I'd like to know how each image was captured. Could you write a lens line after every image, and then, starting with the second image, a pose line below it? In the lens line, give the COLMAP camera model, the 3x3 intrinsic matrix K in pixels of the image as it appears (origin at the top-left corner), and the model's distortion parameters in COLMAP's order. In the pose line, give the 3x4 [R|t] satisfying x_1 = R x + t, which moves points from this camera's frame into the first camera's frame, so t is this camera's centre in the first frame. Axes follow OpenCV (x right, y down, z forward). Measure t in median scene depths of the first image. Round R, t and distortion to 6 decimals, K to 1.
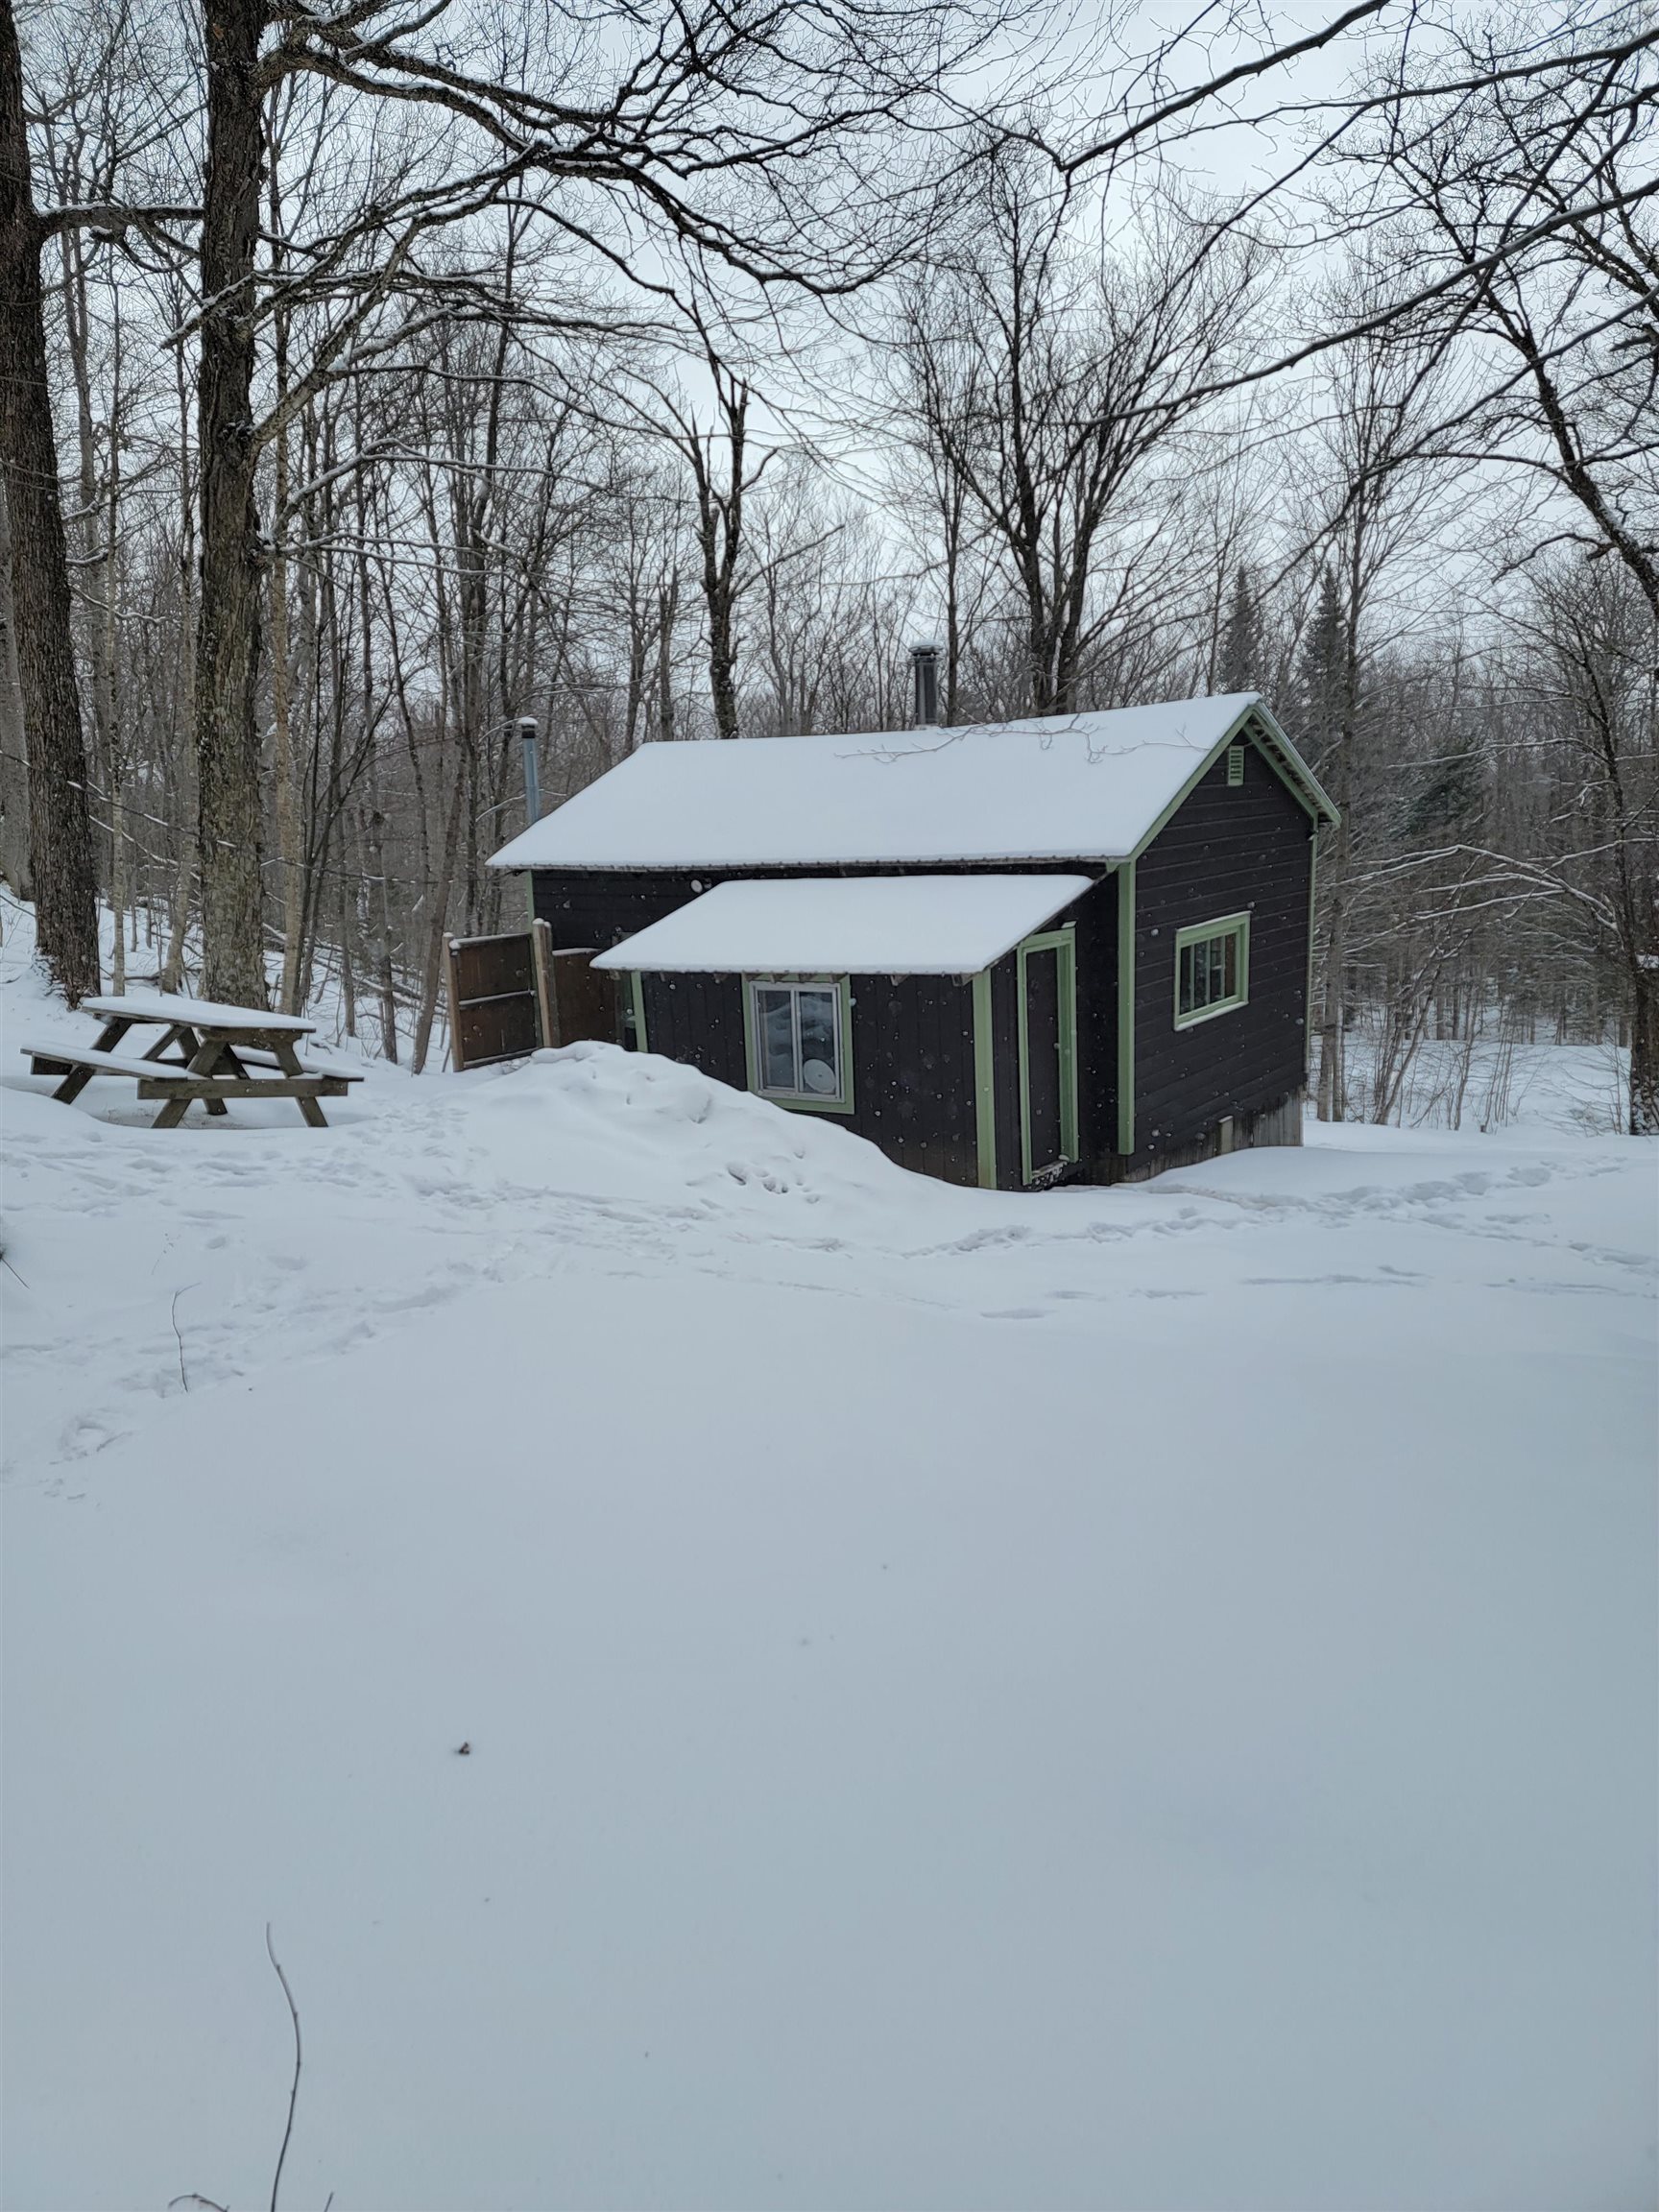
lens RADIAL K [[1556.2, 0, 826.2], [0, 1556.2, 1189.8], [0, 0, 1]] dist [0.116955, -0.122907]
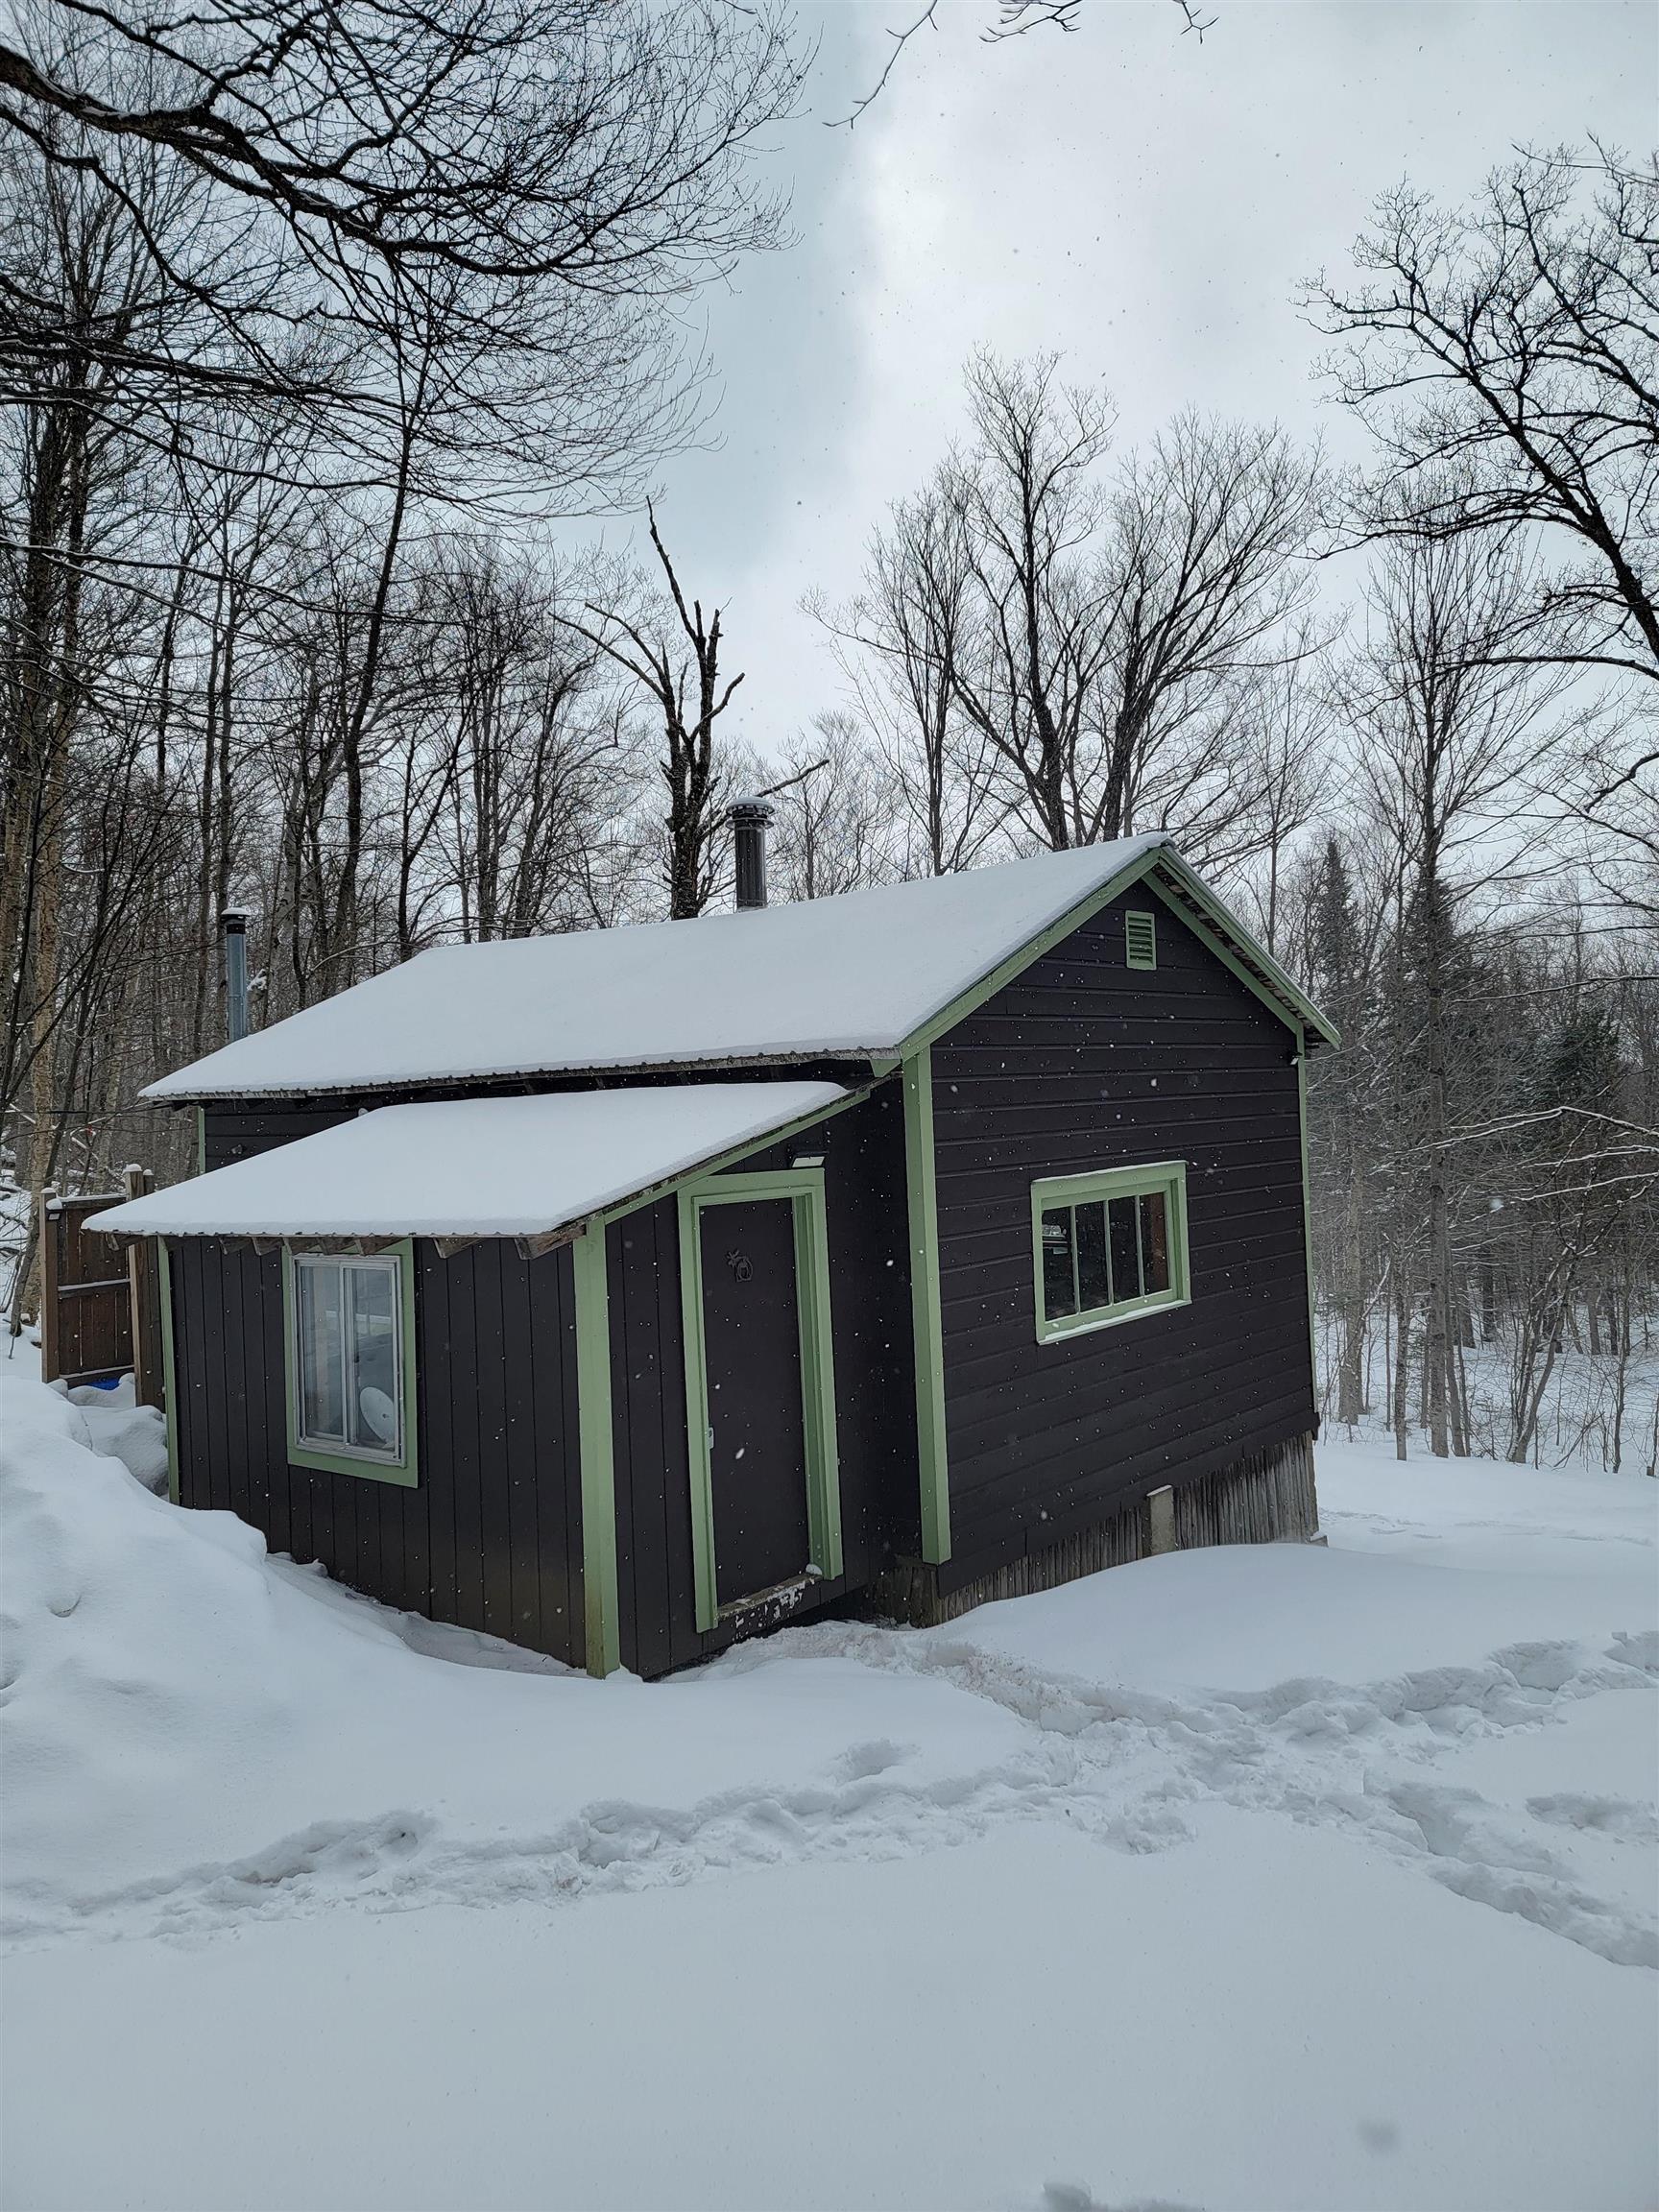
lens RADIAL K [[1644.9, 0, 829.5], [0, 1644.9, 1106.0], [0, 0, 1]] dist [0.063983, -0.002550]
pose [[0.997683, 0.006193, -0.067747, 0.179099], [-0.021689, 0.972836, -0.230478, -0.041714], [0.064479, 0.231414, 0.970716, 0.347889]]
